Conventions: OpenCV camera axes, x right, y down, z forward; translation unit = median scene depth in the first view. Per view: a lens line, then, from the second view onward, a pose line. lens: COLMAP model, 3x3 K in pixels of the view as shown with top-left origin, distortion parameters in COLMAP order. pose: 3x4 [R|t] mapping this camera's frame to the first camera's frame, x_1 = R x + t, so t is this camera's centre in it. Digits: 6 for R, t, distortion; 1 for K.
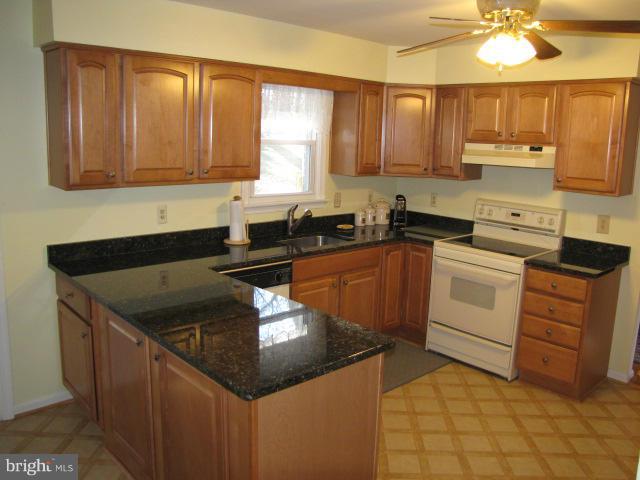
lens RADIAL K [[556.4, 0, 320.0], [0, 556.4, 240.0], [0, 0, 1]] dist [-0.104186, -0.001529]
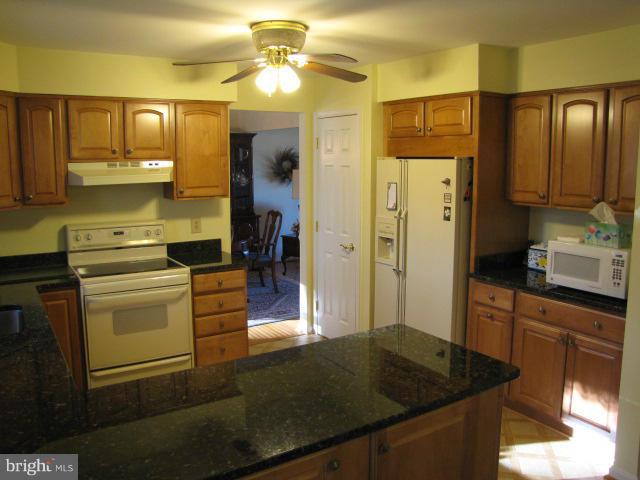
lens RADIAL K [[556.4, 0, 320.0], [0, 556.4, 240.0], [0, 0, 1]] dist [-0.104186, -0.001529]
pose [[0.168780, -0.169408, 0.970986, -0.570819], [0.193324, 0.971674, 0.135924, -0.105843], [-0.966509, 0.164774, 0.196750, 0.502421]]
